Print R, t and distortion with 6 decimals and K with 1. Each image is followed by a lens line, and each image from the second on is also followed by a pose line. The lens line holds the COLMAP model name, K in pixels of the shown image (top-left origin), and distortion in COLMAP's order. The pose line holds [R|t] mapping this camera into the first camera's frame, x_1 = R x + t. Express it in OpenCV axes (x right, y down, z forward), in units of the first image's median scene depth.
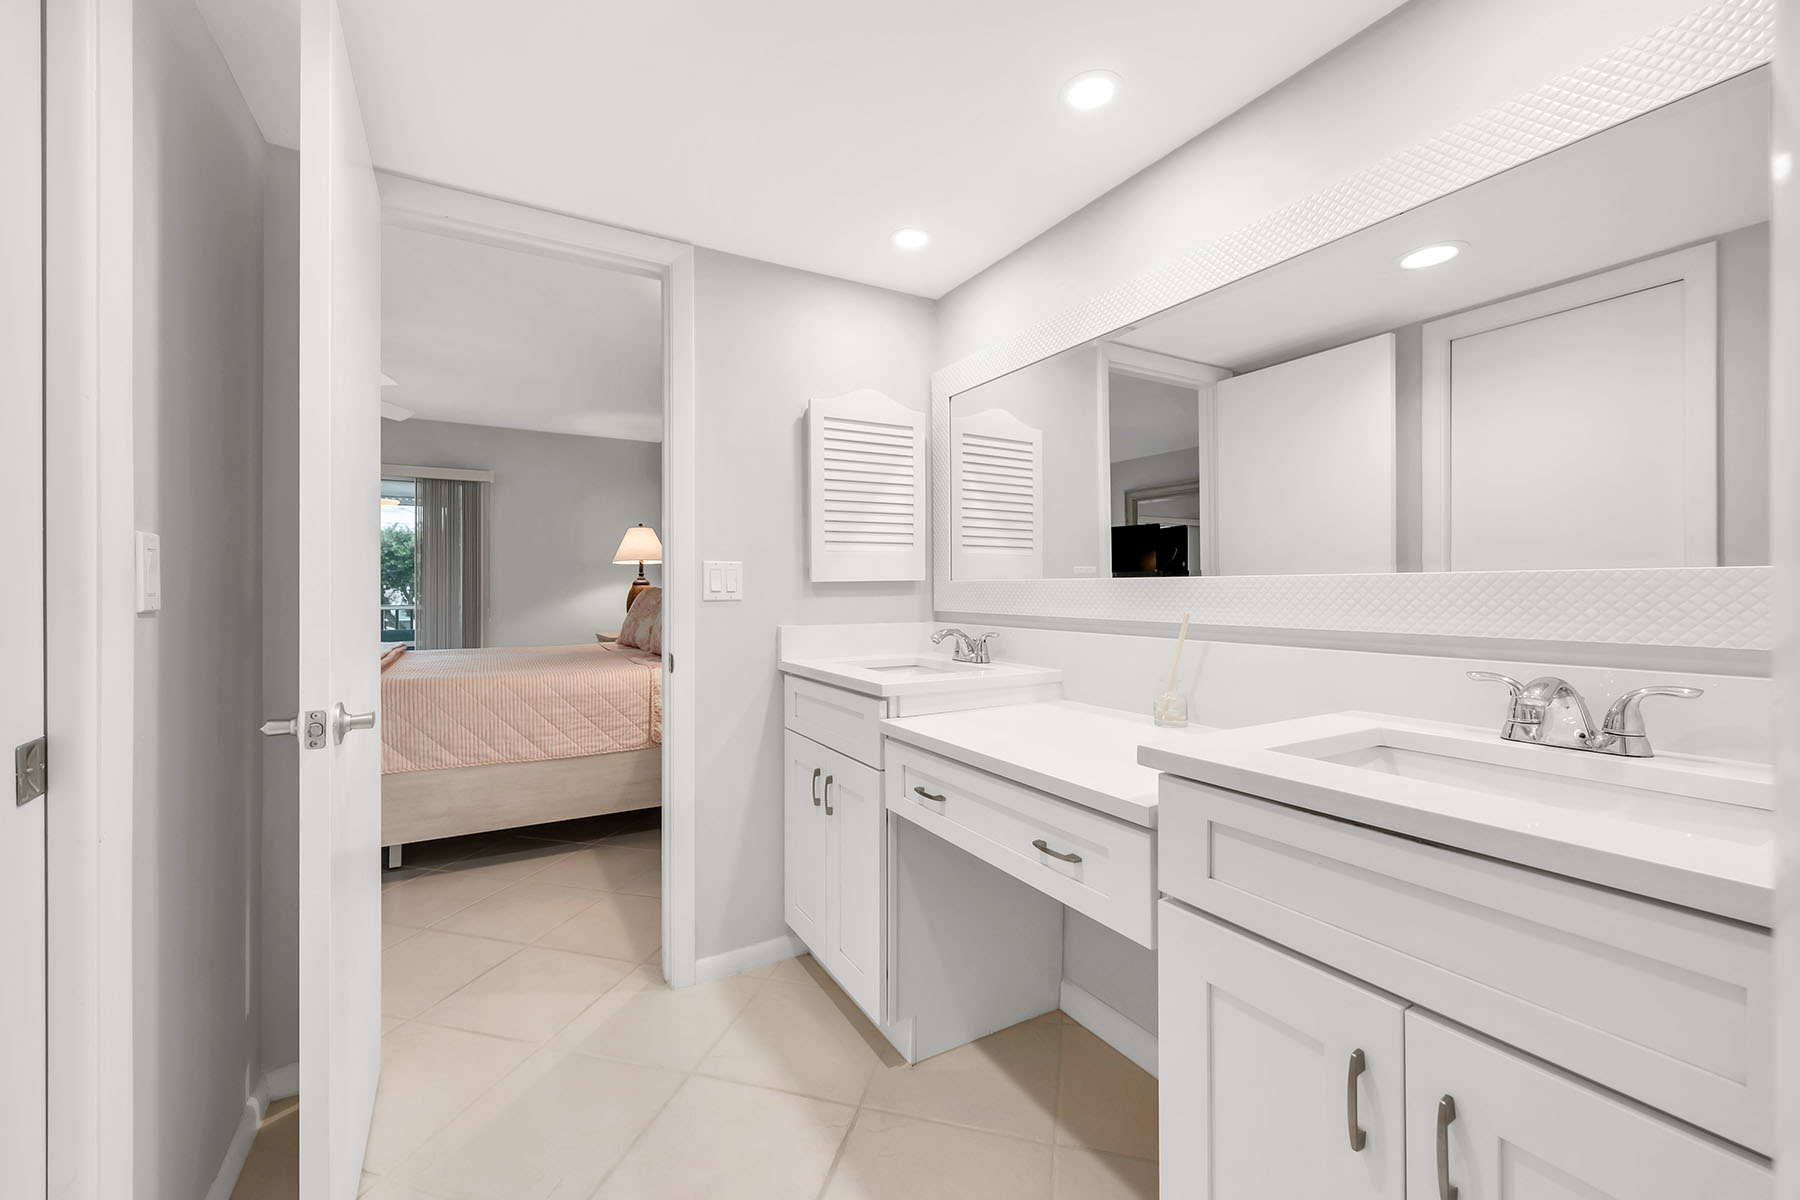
lens RADIAL K [[721.5, 0, 898.1], [0, 721.5, 593.8], [0, 0, 1]] dist [-0.000039, 0.000009]
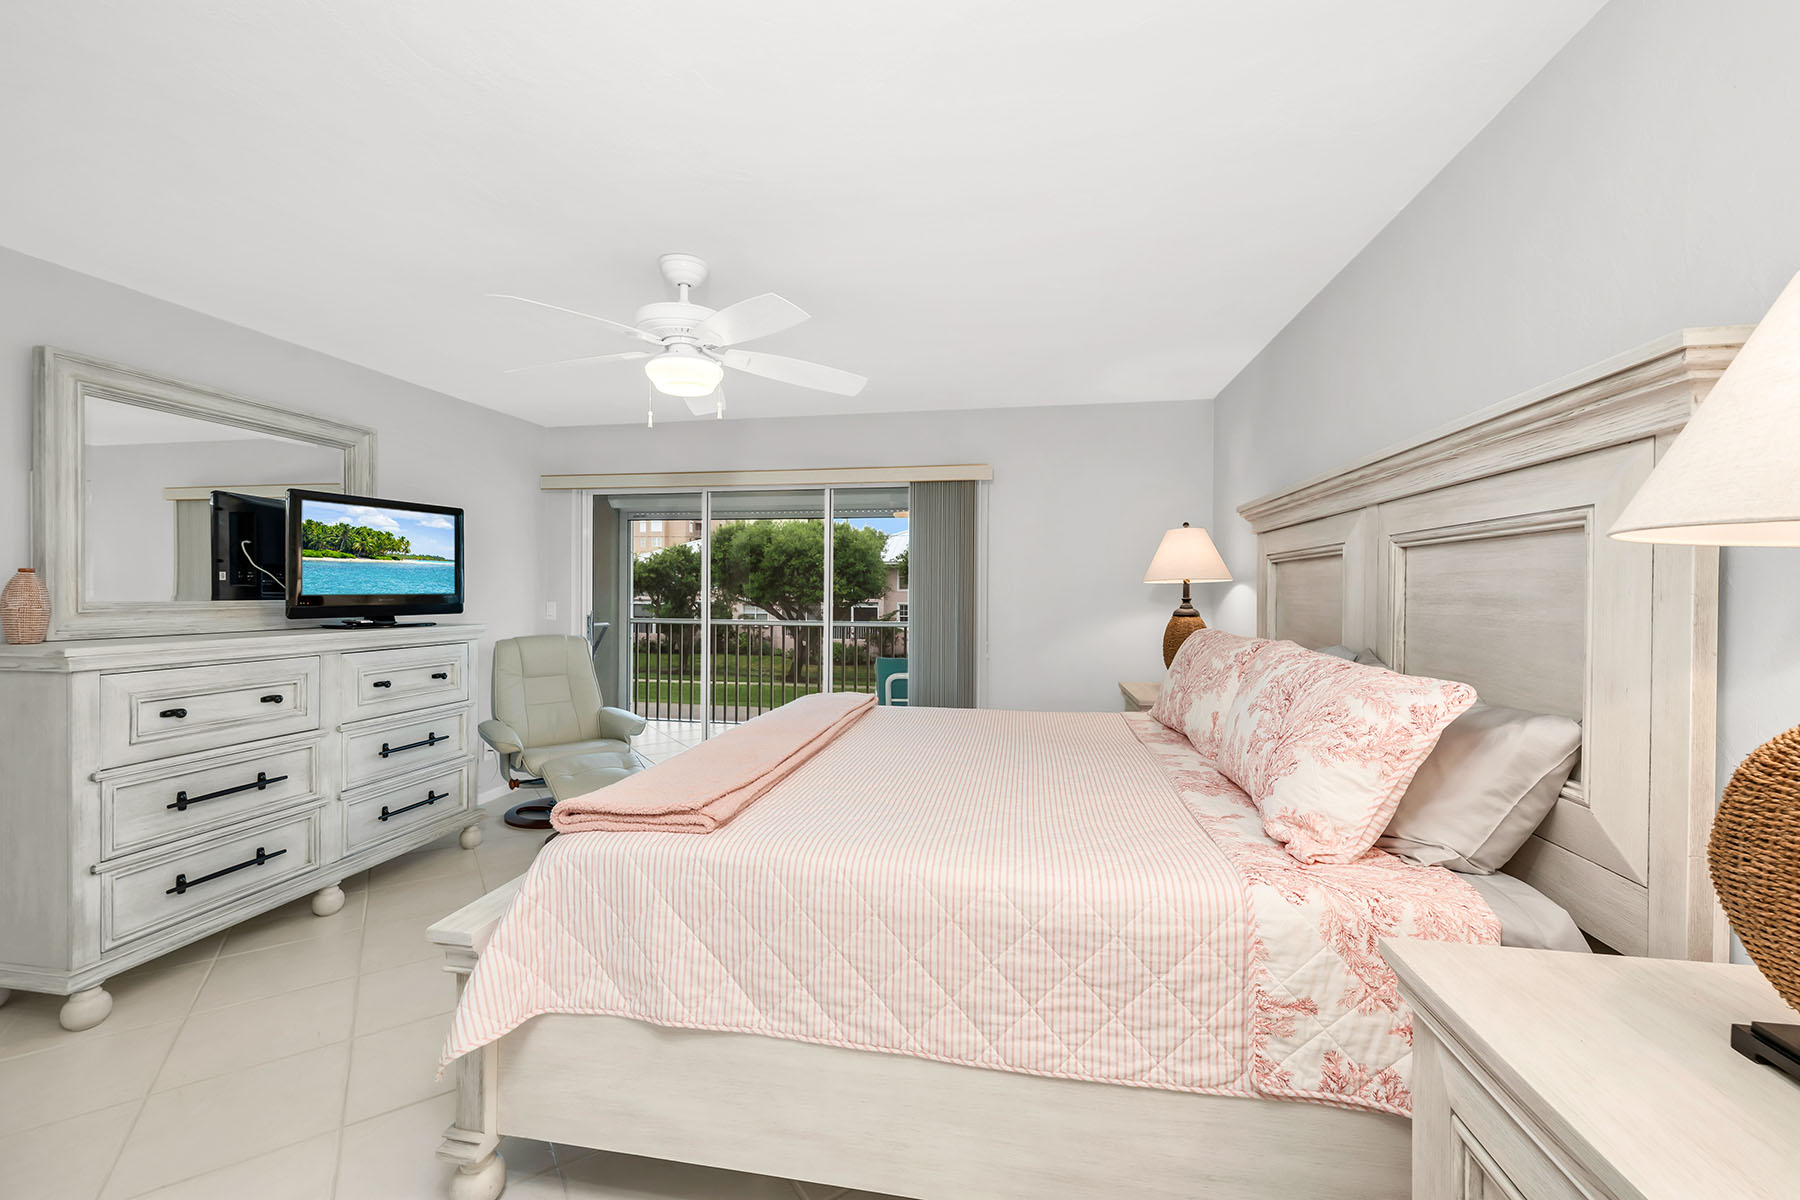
lens RADIAL K [[721.5, 0, 898.1], [0, 721.5, 593.8], [0, 0, 1]] dist [-0.000039, 0.000009]
pose [[0.766468, 0.006886, -0.642246, -0.143053], [-0.007138, 0.999972, 0.002202, -0.033181], [0.642243, 0.002897, 0.766496, 0.348084]]
